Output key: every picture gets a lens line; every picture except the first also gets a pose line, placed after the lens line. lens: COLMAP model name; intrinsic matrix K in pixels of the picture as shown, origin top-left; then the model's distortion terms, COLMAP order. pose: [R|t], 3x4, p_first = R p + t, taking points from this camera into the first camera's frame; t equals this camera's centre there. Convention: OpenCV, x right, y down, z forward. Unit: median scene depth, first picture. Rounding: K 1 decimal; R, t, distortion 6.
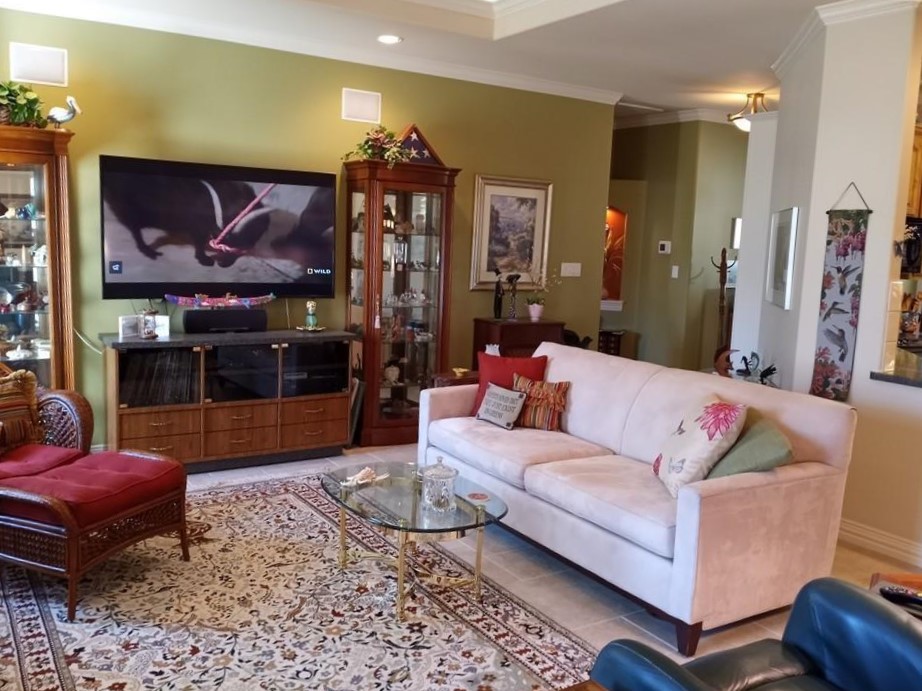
lens RADIAL K [[813.5, 0, 461.0], [0, 813.5, 345.5], [0, 0, 1]] dist [0.062183, -0.013420]
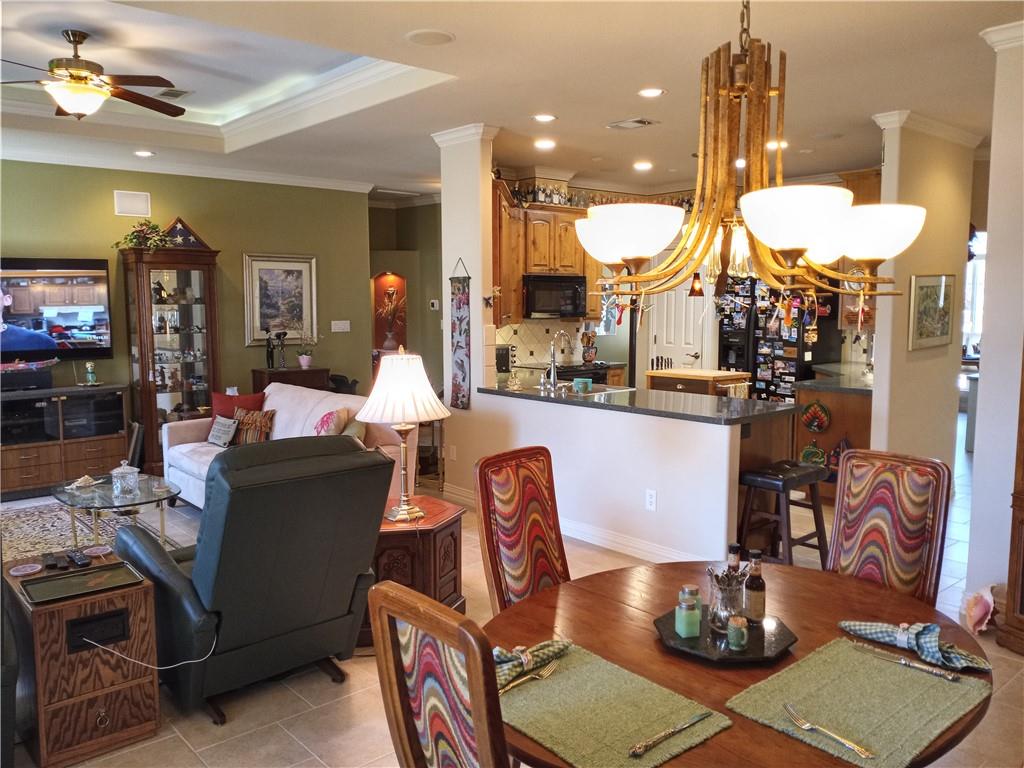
lens RADIAL K [[820.7, 0, 512.0], [0, 820.7, 384.0], [0, 0, 1]] dist [0.070001, -0.127695]
pose [[0.989065, -0.060152, 0.134654, 0.293987], [0.063093, 0.997851, -0.017678, 0.043996], [-0.133301, 0.025980, 0.990735, -0.353771]]
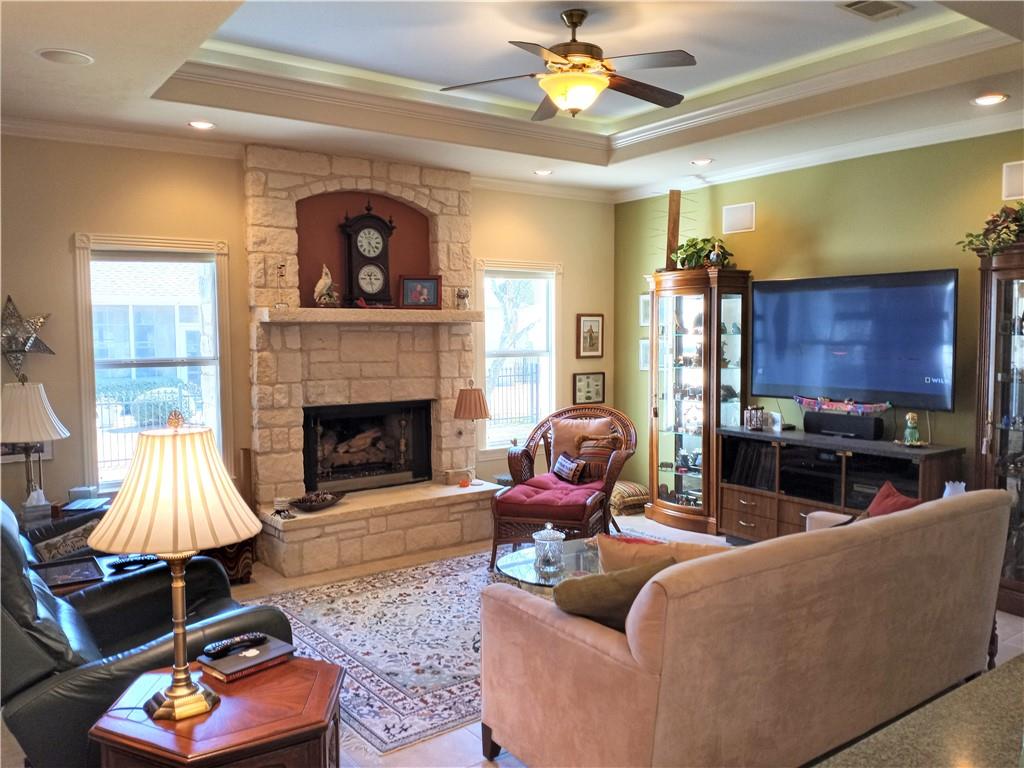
lens RADIAL K [[820.7, 0, 512.0], [0, 820.7, 384.0], [0, 0, 1]] dist [0.070001, -0.127695]
pose [[0.079040, 0.030665, -0.996400, 0.715778], [-0.130639, 0.991225, 0.020143, -0.049040], [0.988274, 0.128577, 0.082352, 0.509563]]
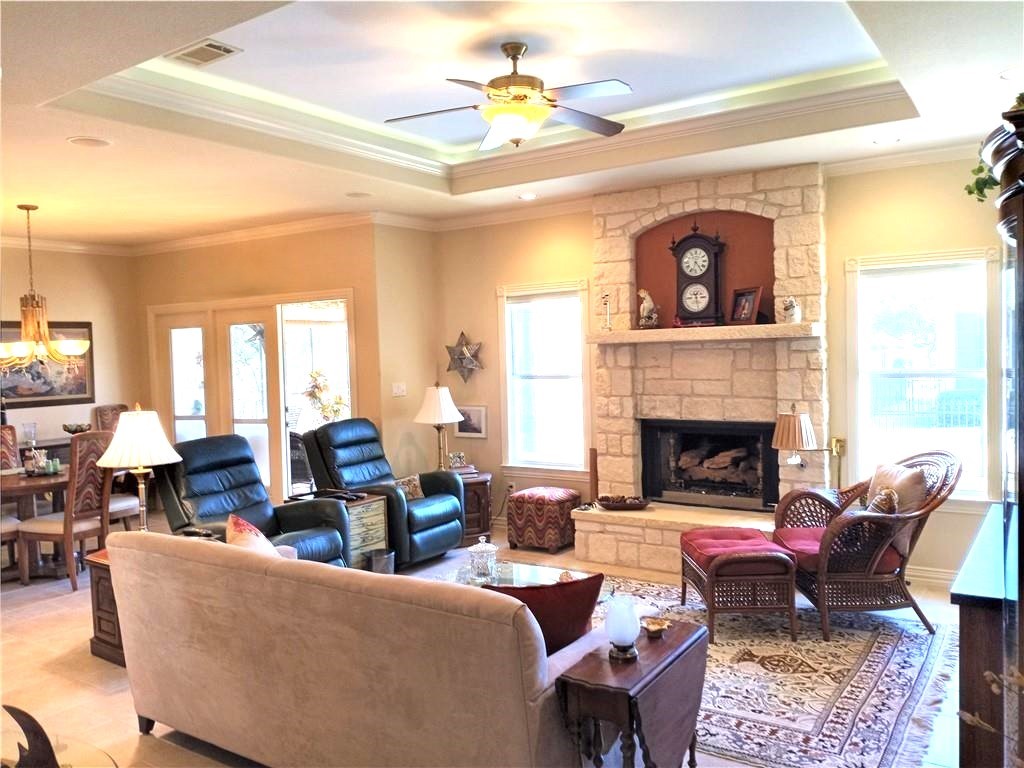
lens RADIAL K [[796.6, 0, 512.0], [0, 796.6, 384.0], [0, 0, 1]] dist [0.010990, -0.000692]
pose [[-0.914213, 0.000443, -0.405233, 0.261527], [-0.064908, 0.986928, 0.147512, -0.169760], [0.400001, 0.161160, -0.902234, 1.292177]]
